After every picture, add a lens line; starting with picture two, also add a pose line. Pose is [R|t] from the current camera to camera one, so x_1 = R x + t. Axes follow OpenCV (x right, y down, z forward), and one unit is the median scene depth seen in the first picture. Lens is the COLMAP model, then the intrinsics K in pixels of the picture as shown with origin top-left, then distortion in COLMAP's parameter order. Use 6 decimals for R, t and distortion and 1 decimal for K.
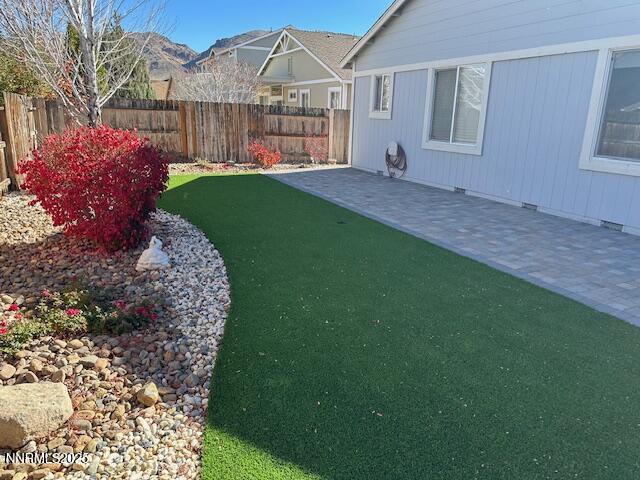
lens RADIAL K [[467.6, 0, 319.4], [0, 467.6, 239.4], [0, 0, 1]] dist [0.029077, -0.009755]
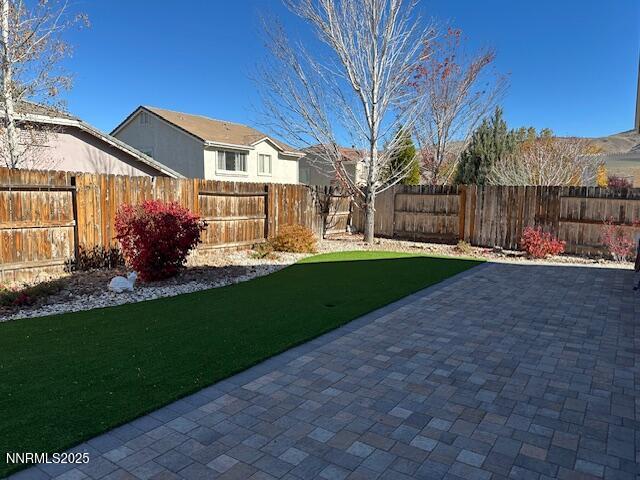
lens RADIAL K [[453.5, 0, 324.2], [0, 453.5, 237.9], [0, 0, 1]] dist [0.033458, -0.034292]
pose [[0.479036, 0.063874, -0.875468, 0.442811], [-0.225574, 0.972813, -0.052452, -0.063273], [0.848317, 0.222609, 0.480421, 0.292369]]
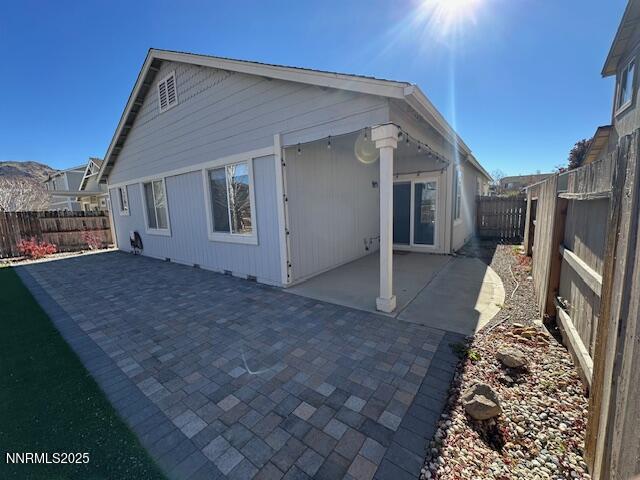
lens RADIAL K [[257.1, 0, 323.8], [0, 257.1, 242.4], [0, 0, 1]] dist [-0.006017, 0.002802]
pose [[0.886037, -0.122013, 0.447270, 0.289429], [0.175700, 0.981155, -0.080405, -0.001056], [-0.429031, 0.149827, 0.890777, 0.027231]]
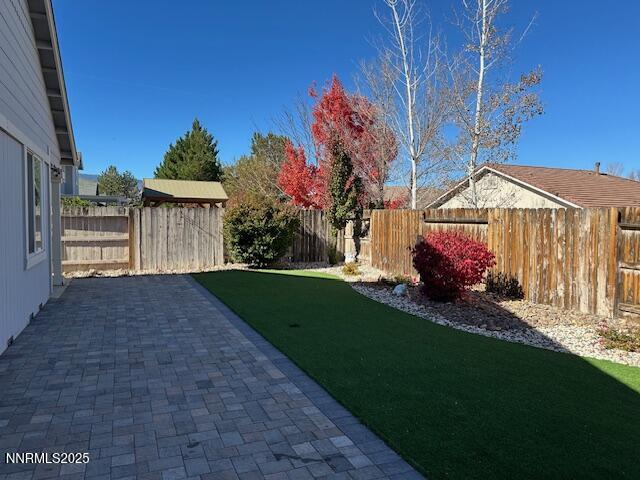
lens RADIAL K [[453.5, 0, 317.1], [0, 453.5, 239.1], [0, 0, 1]] dist [0.033458, -0.034292]
pose [[-0.996913, -0.041733, 0.066501, -0.028041], [-0.019485, 0.952041, 0.305349, -0.274207], [-0.076054, 0.303110, -0.949916, 1.007774]]
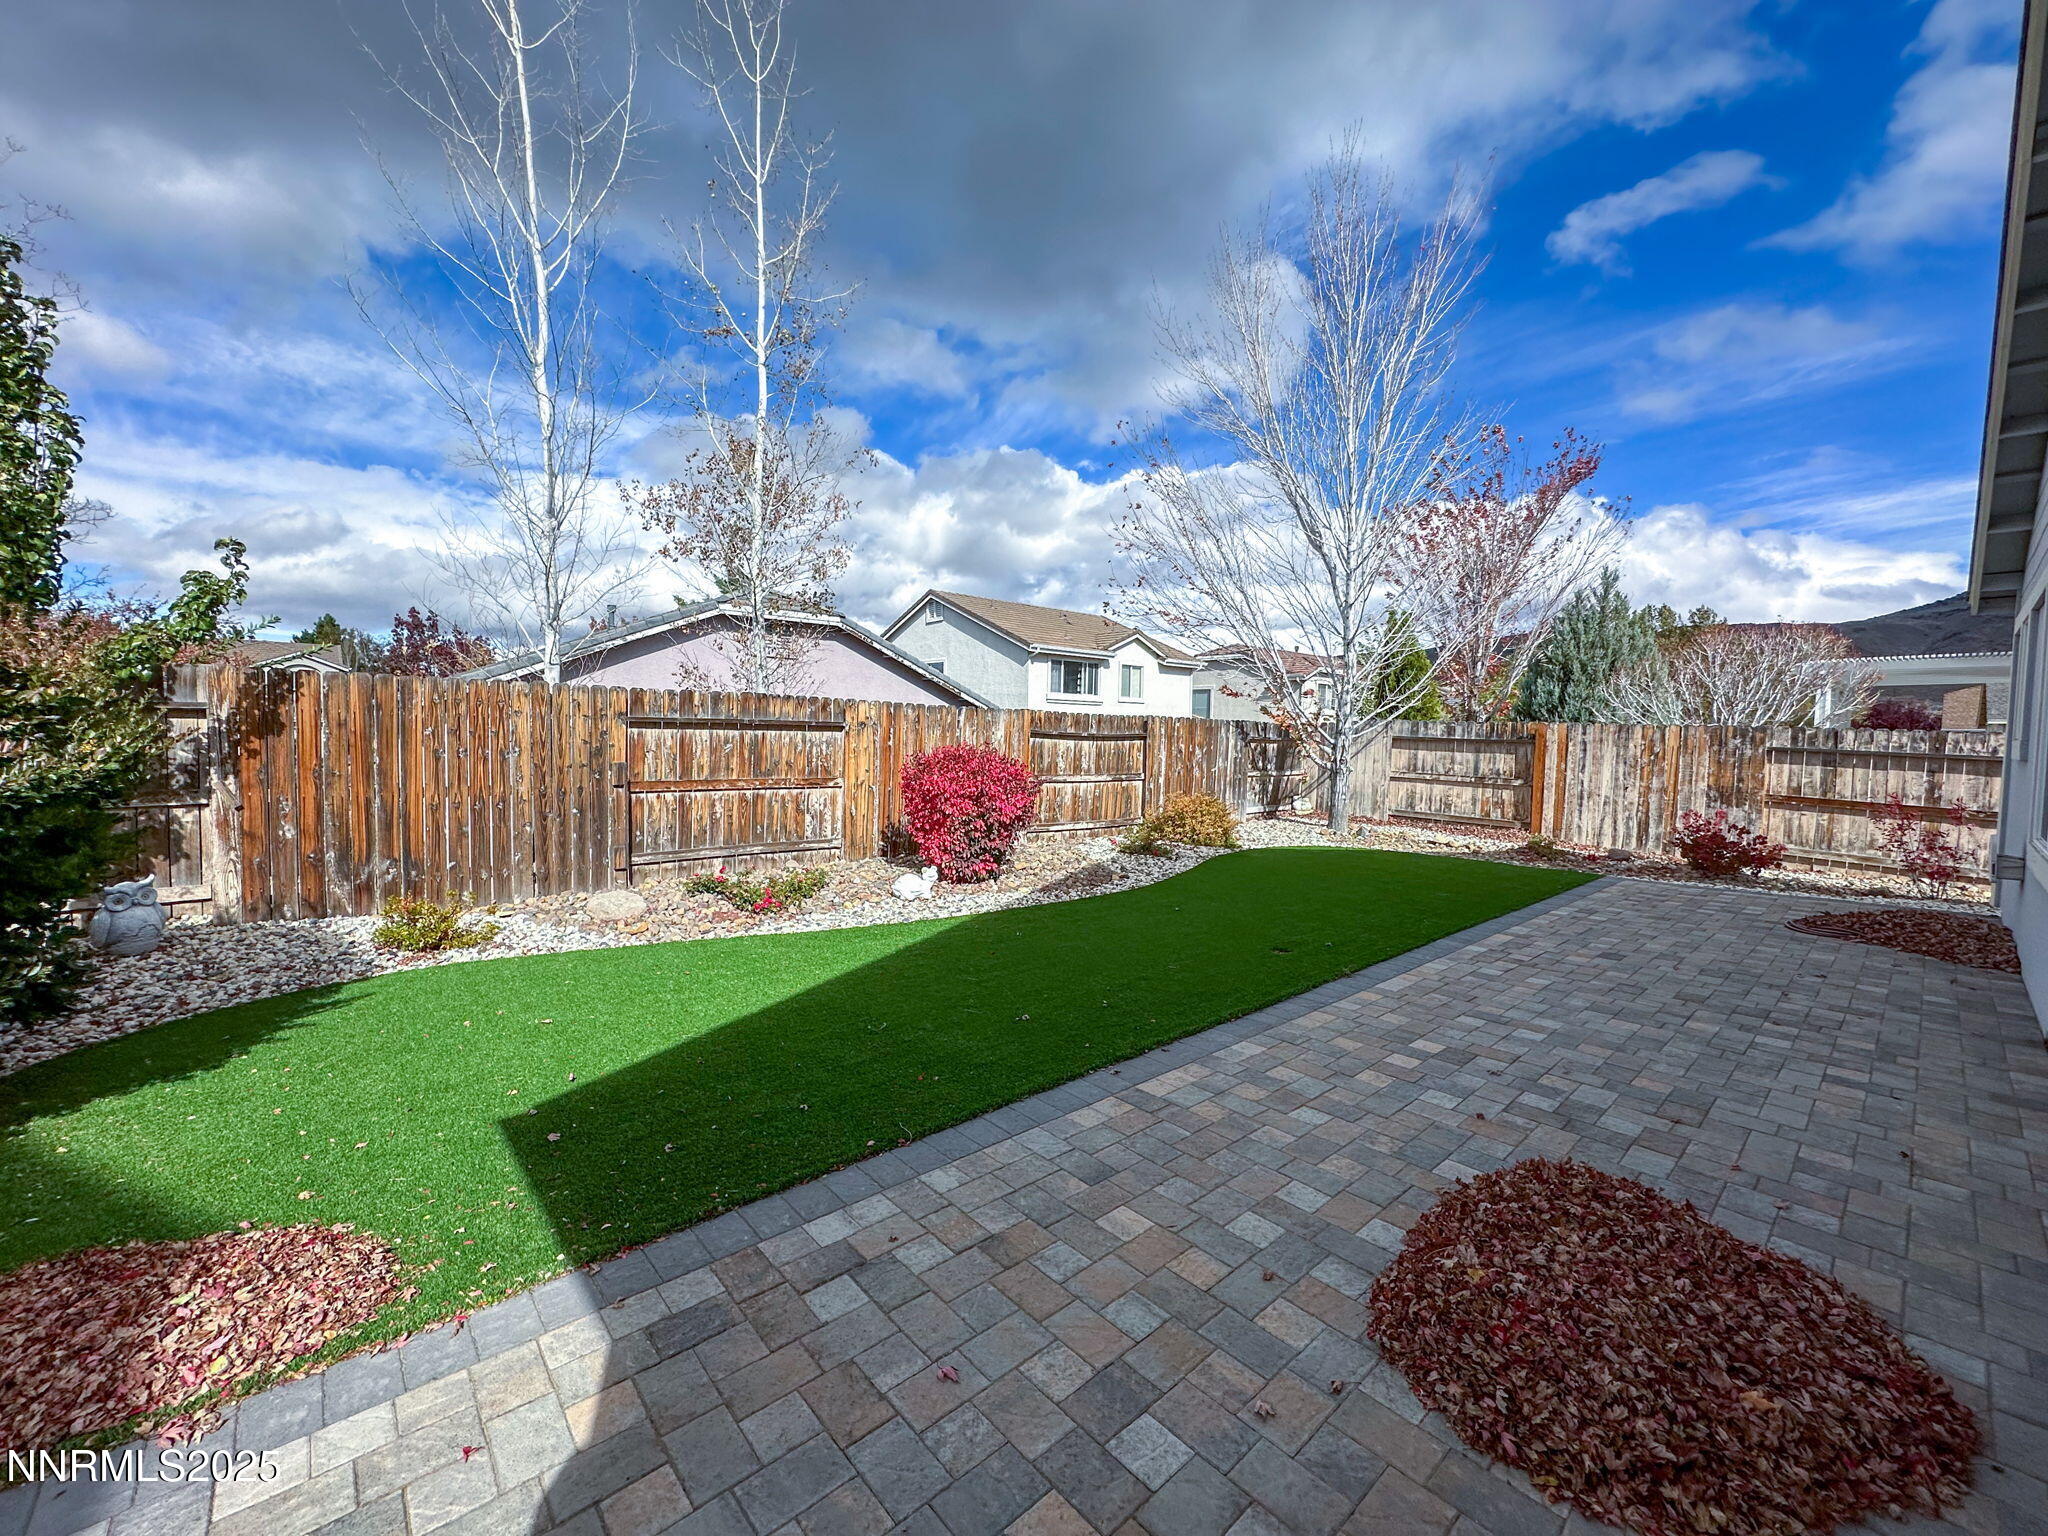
lens RADIAL K [[822.8, 0, 1025.3], [0, 822.8, 752.9], [0, 0, 1]] dist [-0.006017, 0.002802]
pose [[0.250484, 0.003364, -0.968115, 0.440167], [-0.262740, 0.962699, -0.064635, -0.058475], [0.931786, 0.270553, 0.242025, 0.269572]]
